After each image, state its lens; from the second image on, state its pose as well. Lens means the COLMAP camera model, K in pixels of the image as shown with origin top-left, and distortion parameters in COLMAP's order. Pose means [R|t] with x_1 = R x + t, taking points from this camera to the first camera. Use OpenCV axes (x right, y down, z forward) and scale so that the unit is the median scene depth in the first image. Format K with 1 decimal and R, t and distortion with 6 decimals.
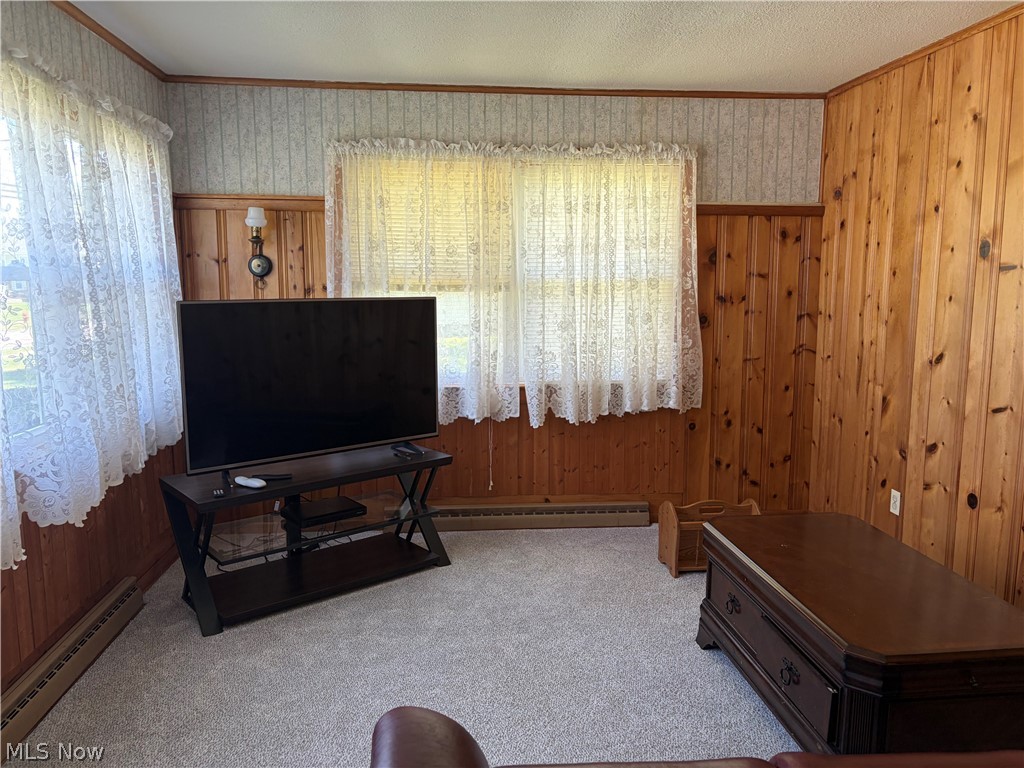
lens RADIAL K [[770.1, 0, 505.6], [0, 770.1, 394.2], [0, 0, 1]] dist [0.041753, -0.035714]
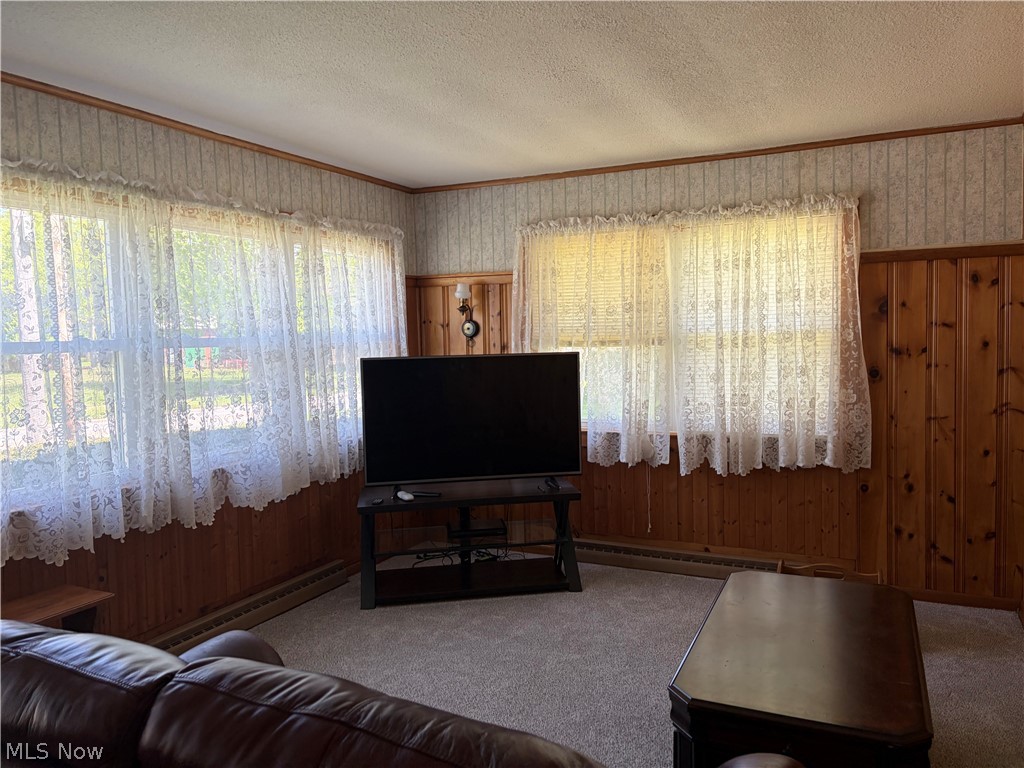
lens RADIAL K [[770.1, 0, 518.2], [0, 770.1, 391.8], [0, 0, 1]] dist [0.041753, -0.035714]
pose [[0.857979, 0.018445, -0.513353, 0.392292], [-0.053392, 0.997144, -0.053407, -0.001879], [0.510902, 0.073231, 0.856514, -0.017503]]
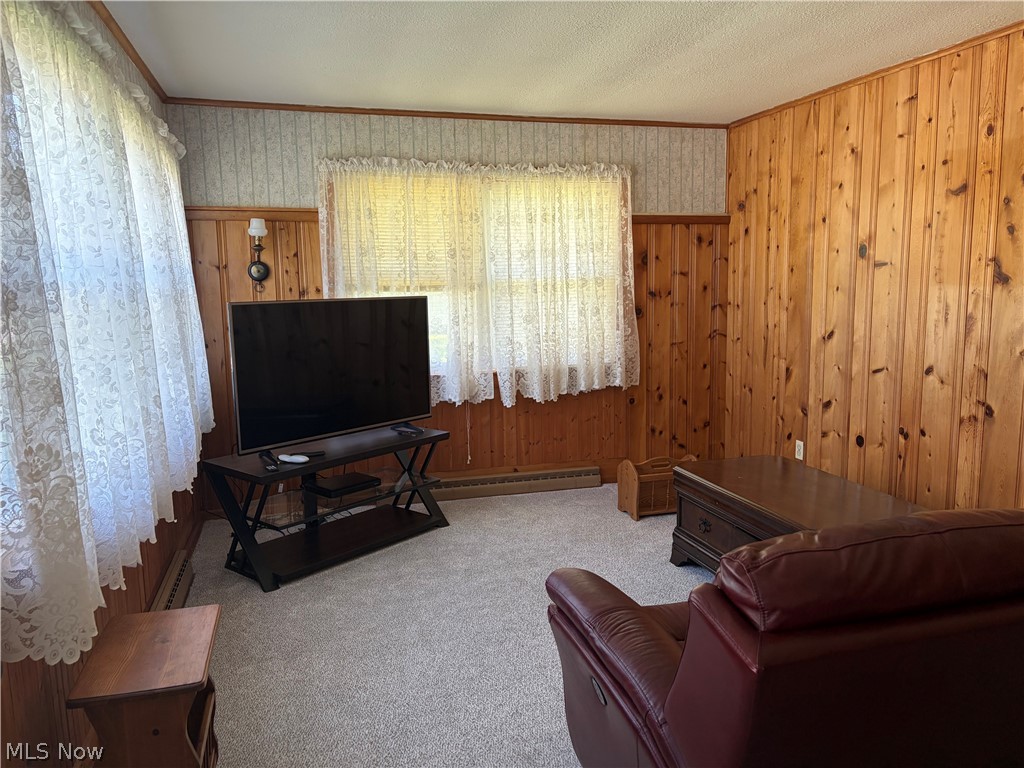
lens RADIAL K [[770.1, 0, 506.7], [0, 770.1, 403.4], [0, 0, 1]] dist [0.041753, -0.035714]
pose [[0.983790, -0.044268, 0.173773, -0.170121], [0.042753, 0.999008, 0.012453, 0.024007], [-0.174152, -0.004821, 0.984707, -0.151906]]
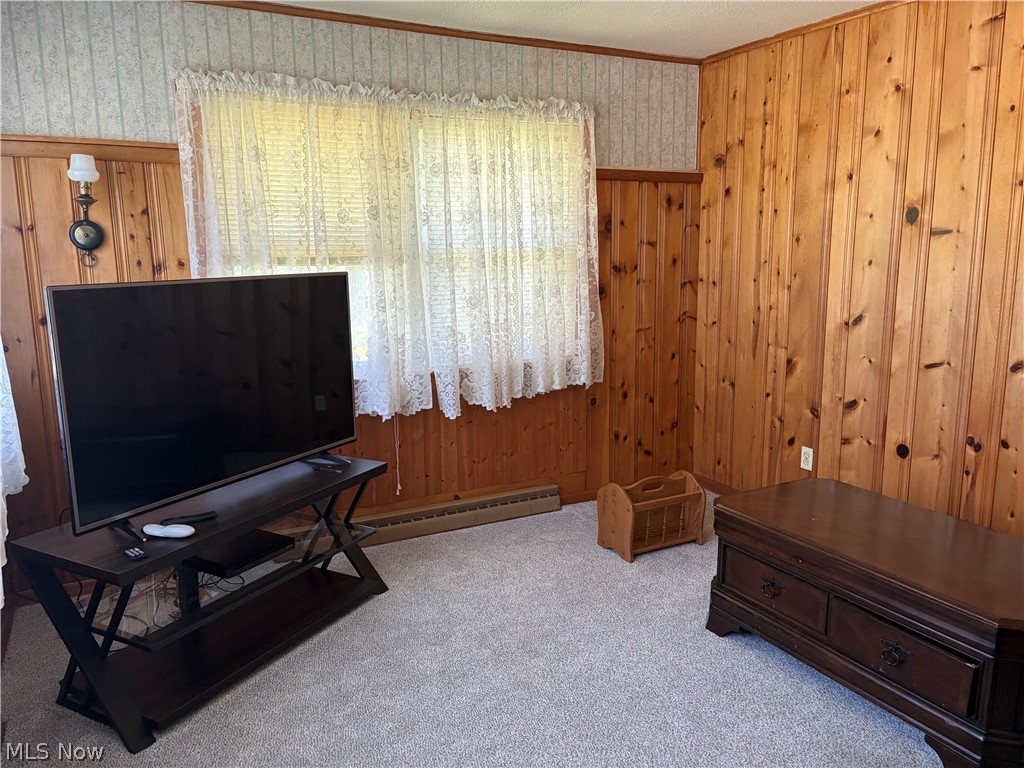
lens RADIAL K [[770.1, 0, 501.6], [0, 770.1, 396.8], [0, 0, 1]] dist [0.041753, -0.035714]
pose [[0.927423, -0.081909, 0.364934, -0.234846], [0.067674, 0.996370, 0.051649, -0.023954], [-0.367840, -0.023204, 0.929600, 0.160481]]
